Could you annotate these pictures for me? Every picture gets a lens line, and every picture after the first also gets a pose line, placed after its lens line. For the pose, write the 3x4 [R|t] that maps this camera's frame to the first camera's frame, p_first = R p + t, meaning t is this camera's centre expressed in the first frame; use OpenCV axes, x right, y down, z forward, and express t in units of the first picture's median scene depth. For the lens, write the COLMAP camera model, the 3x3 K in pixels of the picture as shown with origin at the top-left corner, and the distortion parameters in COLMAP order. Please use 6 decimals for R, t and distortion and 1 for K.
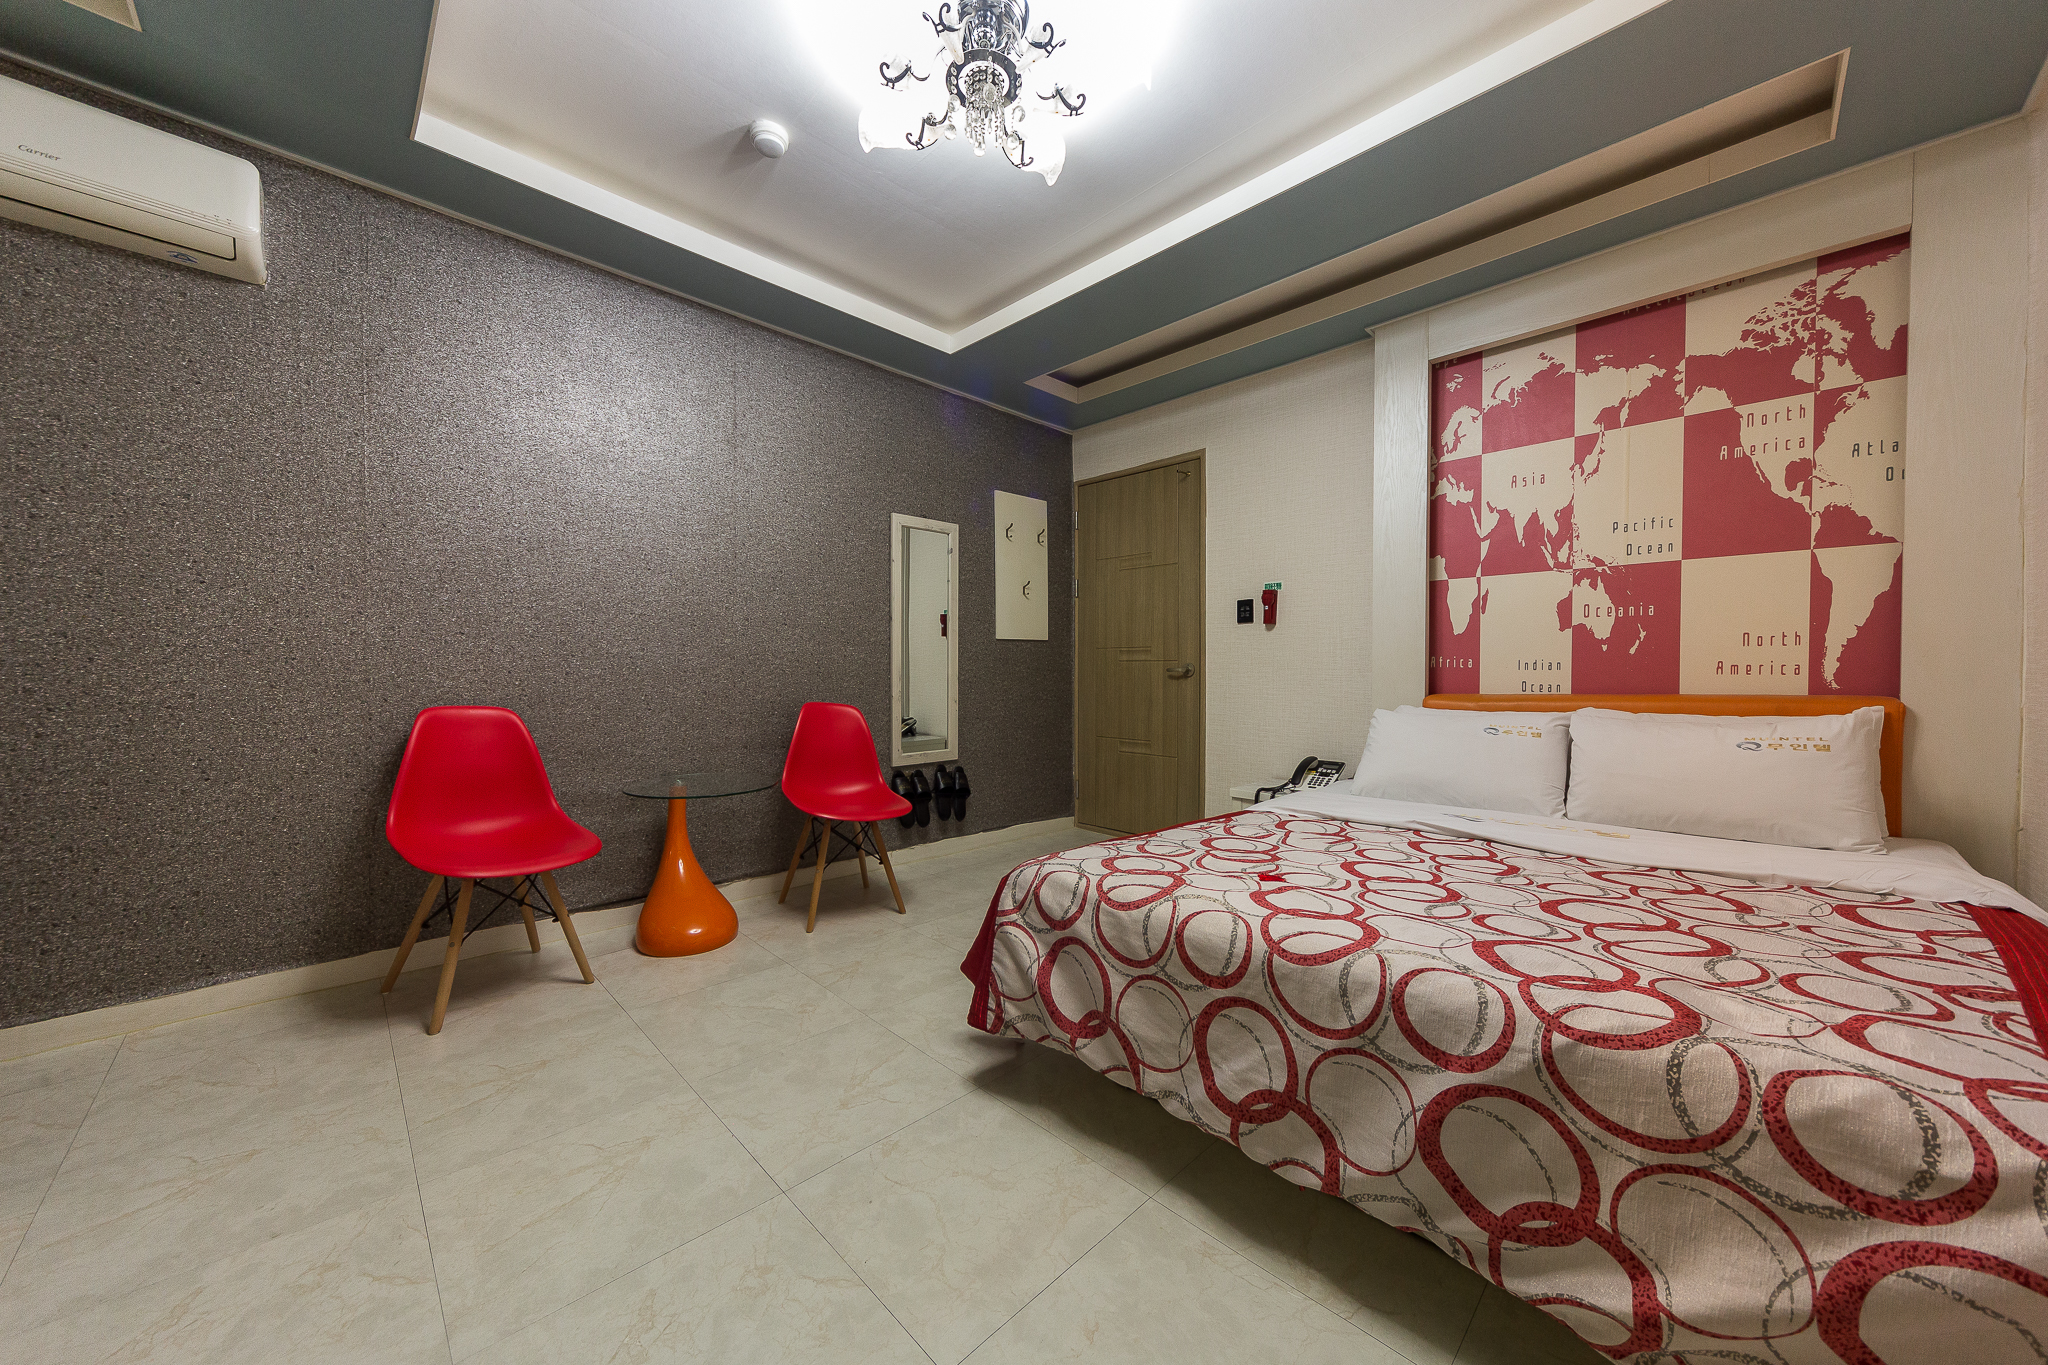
lens RADIAL K [[710.1, 0, 1023.4], [0, 710.1, 681.9], [0, 0, 1]] dist [0.001591, 0.000173]
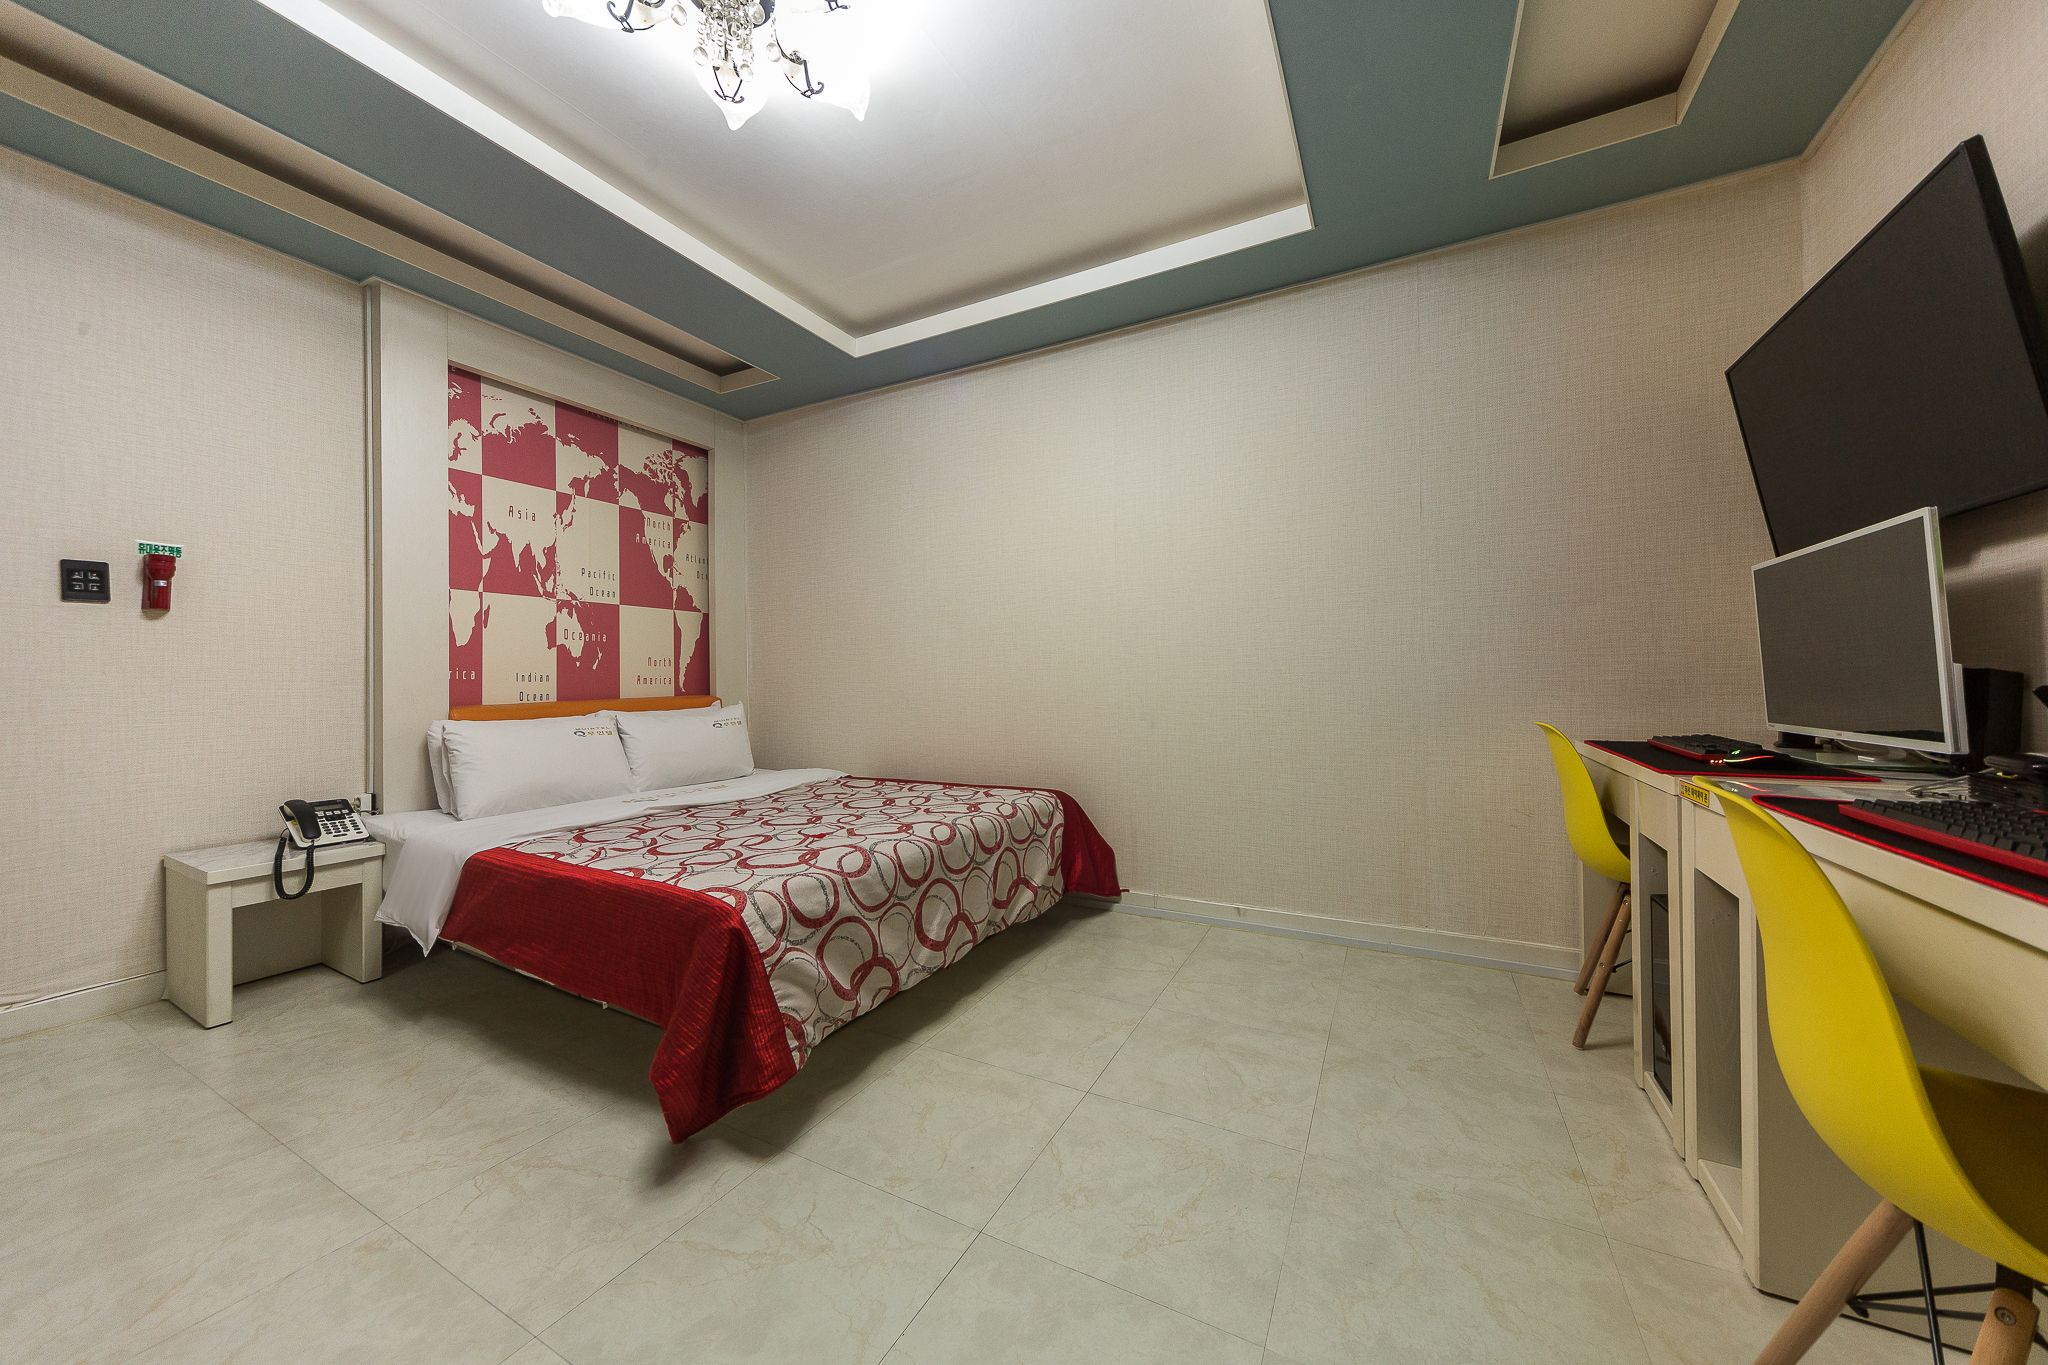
lens RADIAL K [[710.1, 0, 1019.0], [0, 710.1, 674.4], [0, 0, 1]] dist [0.001591, 0.000173]
pose [[-0.293036, 0.006823, 0.956077, -0.687302], [0.015853, 0.999872, -0.002276, -0.015041], [-0.955970, 0.014489, -0.293107, 0.660093]]
